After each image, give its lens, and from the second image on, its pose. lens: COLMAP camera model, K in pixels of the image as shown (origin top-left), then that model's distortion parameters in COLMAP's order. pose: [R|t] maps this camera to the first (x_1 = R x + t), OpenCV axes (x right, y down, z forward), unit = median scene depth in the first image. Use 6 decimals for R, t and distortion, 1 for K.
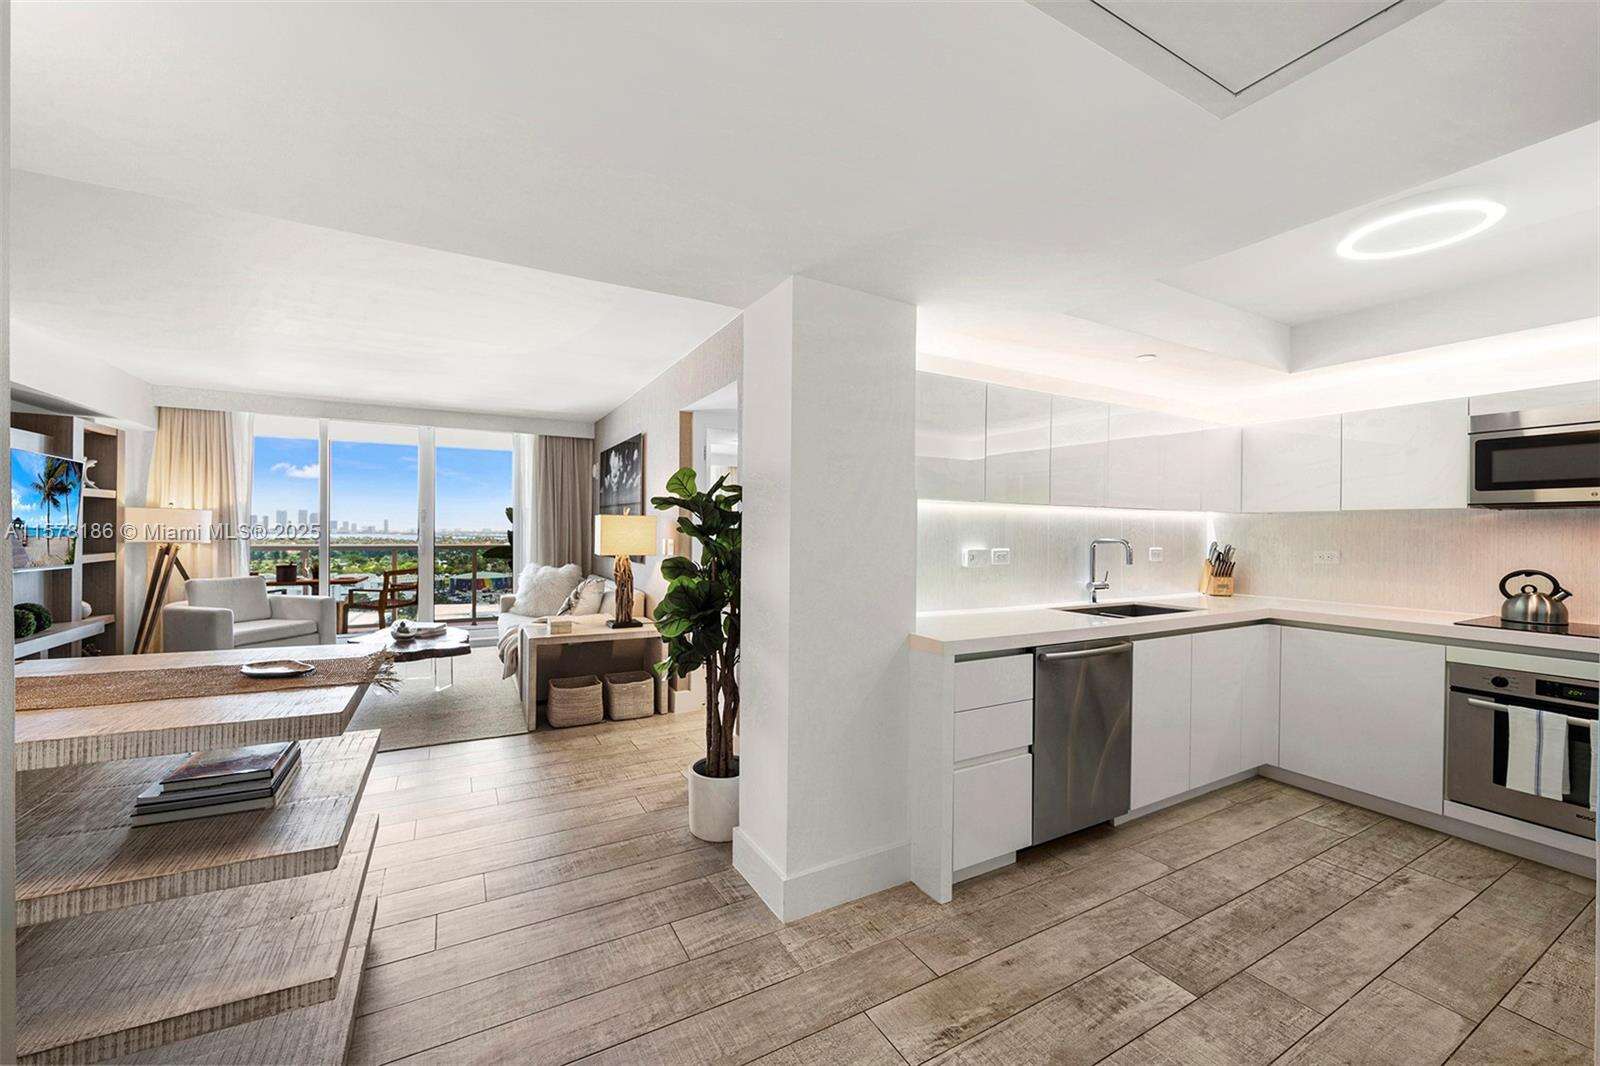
lens RADIAL K [[616.1, 0, 809.6], [0, 616.1, 528.1], [0, 0, 1]] dist [-0.015551, -0.000502]
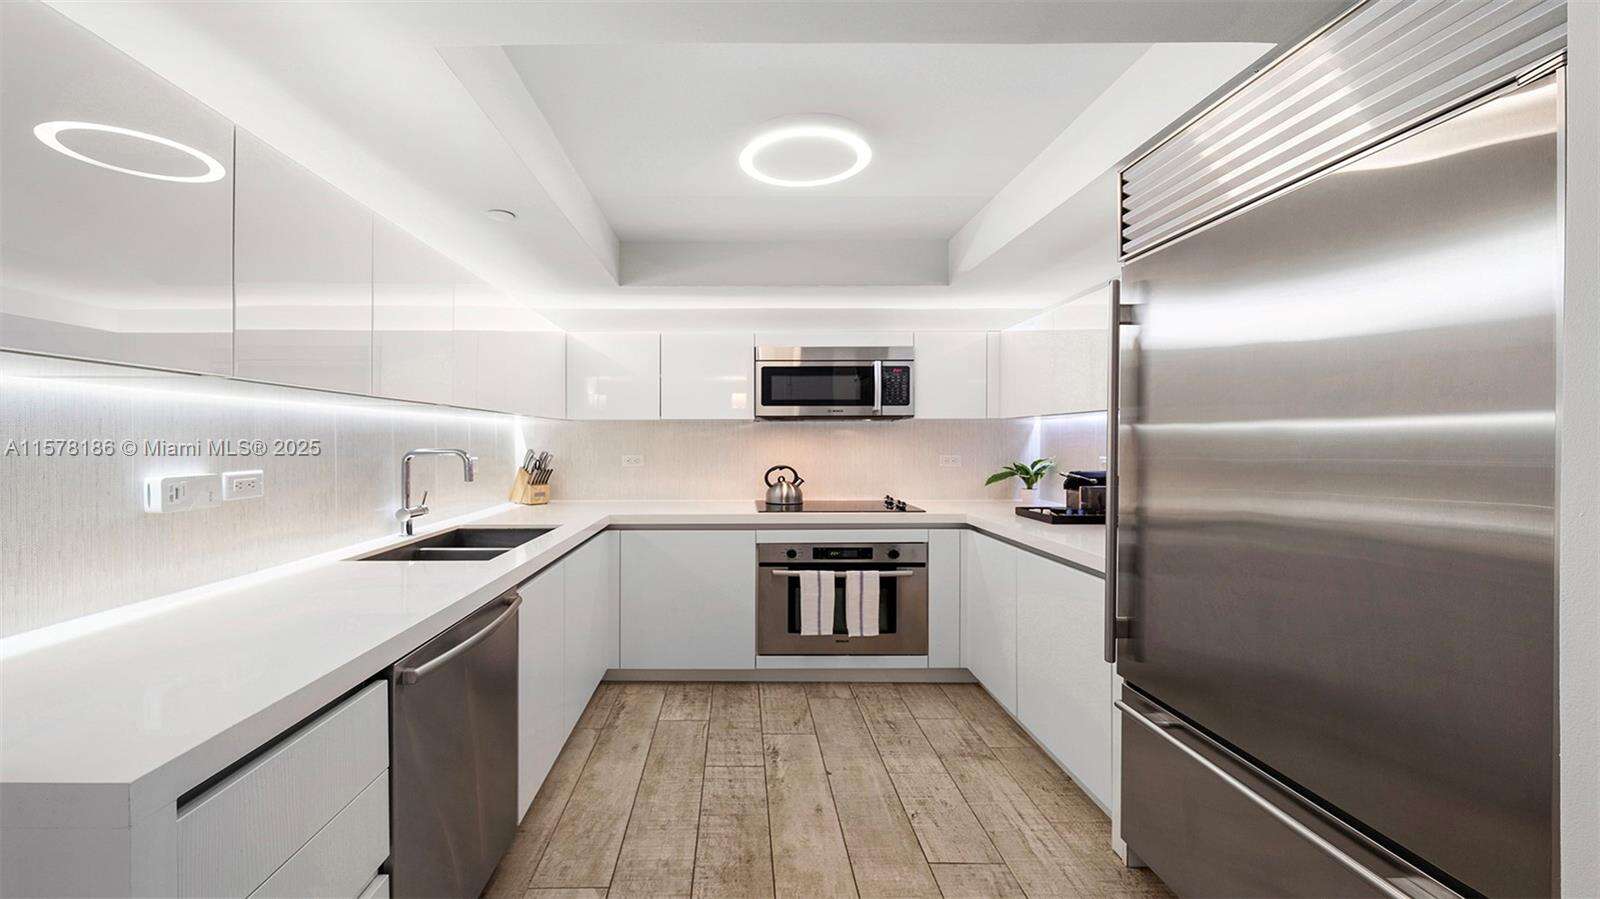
lens RADIAL K [[540.5, 0, 802.8], [0, 540.5, 439.3], [0, 0, 1]] dist [-0.000989, -0.000013]
pose [[0.395188, -0.008555, 0.918560, 0.080200], [0.000554, 0.999959, 0.009075, -0.001487], [-0.918600, -0.003078, 0.395177, 0.472698]]
